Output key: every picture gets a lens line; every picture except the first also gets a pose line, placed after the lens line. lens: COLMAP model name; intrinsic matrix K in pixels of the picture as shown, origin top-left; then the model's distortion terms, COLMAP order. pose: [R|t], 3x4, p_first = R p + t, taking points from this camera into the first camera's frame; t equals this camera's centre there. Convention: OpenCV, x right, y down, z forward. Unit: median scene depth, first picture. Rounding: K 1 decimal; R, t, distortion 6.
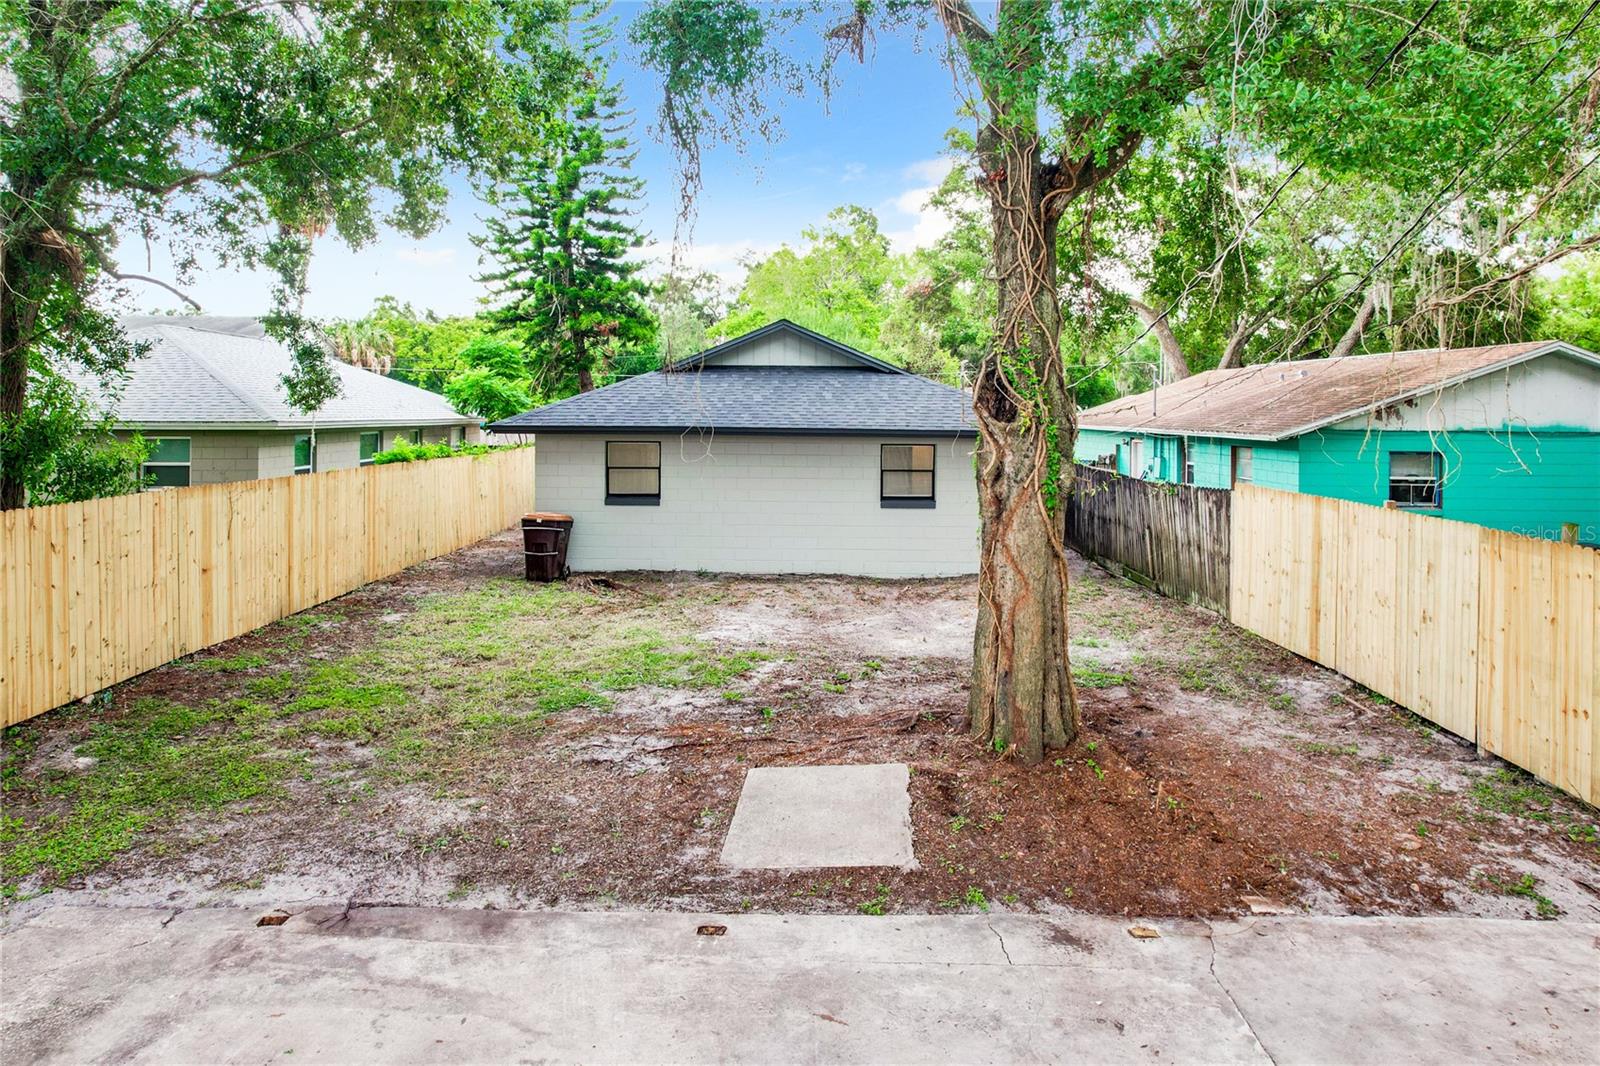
lens RADIAL K [[1035.7, 0, 791.4], [0, 1035.7, 435.3], [0, 0, 1]] dist [-0.029432, 0.001006]
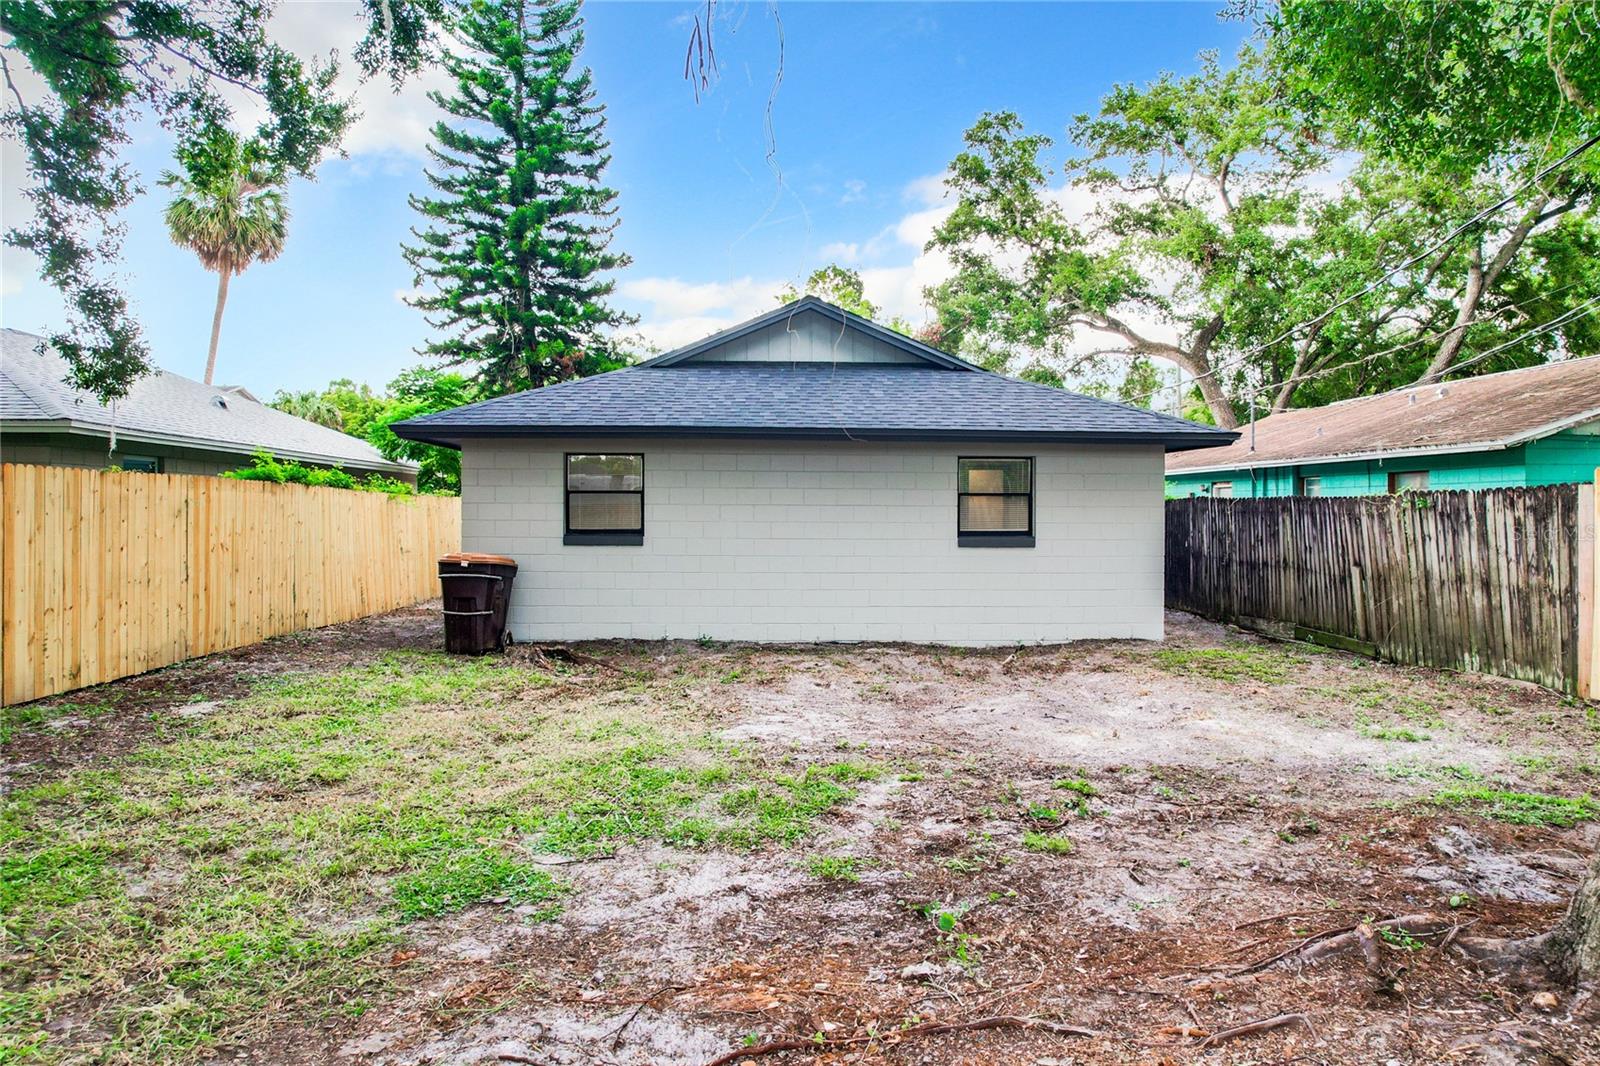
lens RADIAL K [[1017.8, 0, 805.6], [0, 1017.8, 527.6], [0, 0, 1]] dist [-0.041560, 0.001760]
pose [[0.998916, -0.004981, 0.046278, -0.051206], [0.005159, 0.999980, -0.003714, 0.060711], [-0.046259, 0.003949, 0.998922, 0.322524]]
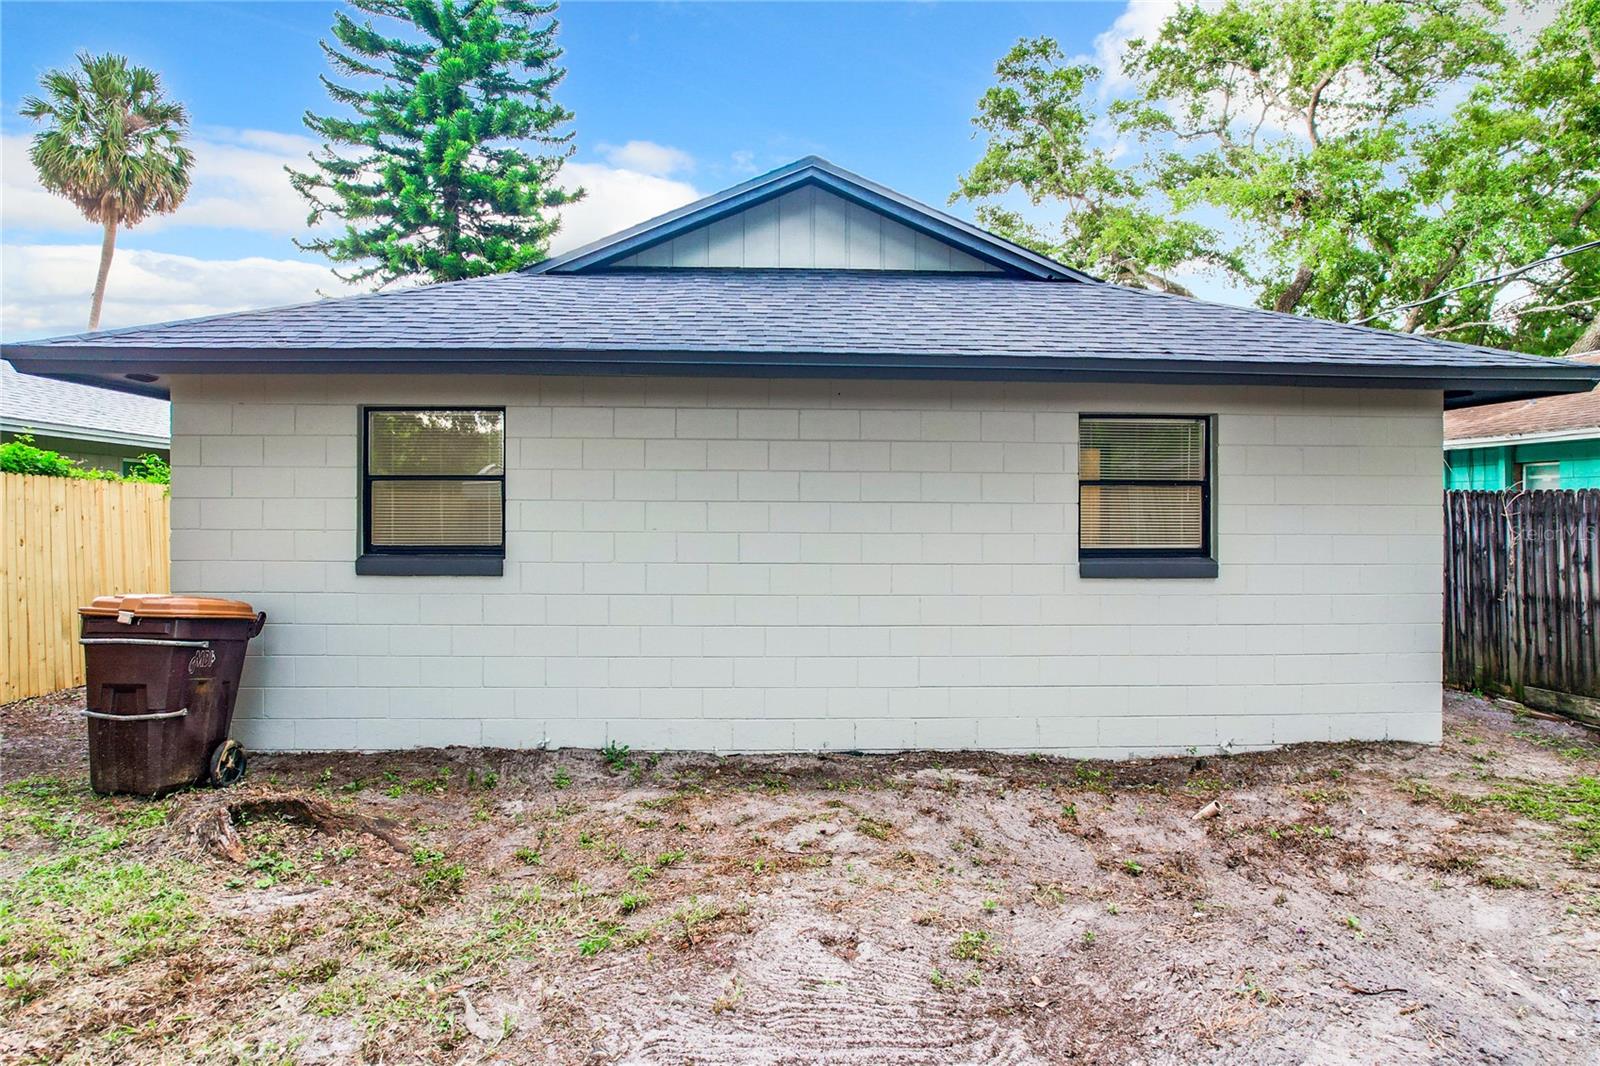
lens RADIAL K [[1017.8, 0, 805.6], [0, 1017.8, 527.6], [0, 0, 1]] dist [-0.041560, 0.001760]
pose [[0.999057, -0.004918, 0.043132, -0.033880], [0.005043, 0.999983, -0.002794, 0.053454], [-0.043117, 0.003008, 0.999065, 0.643655]]
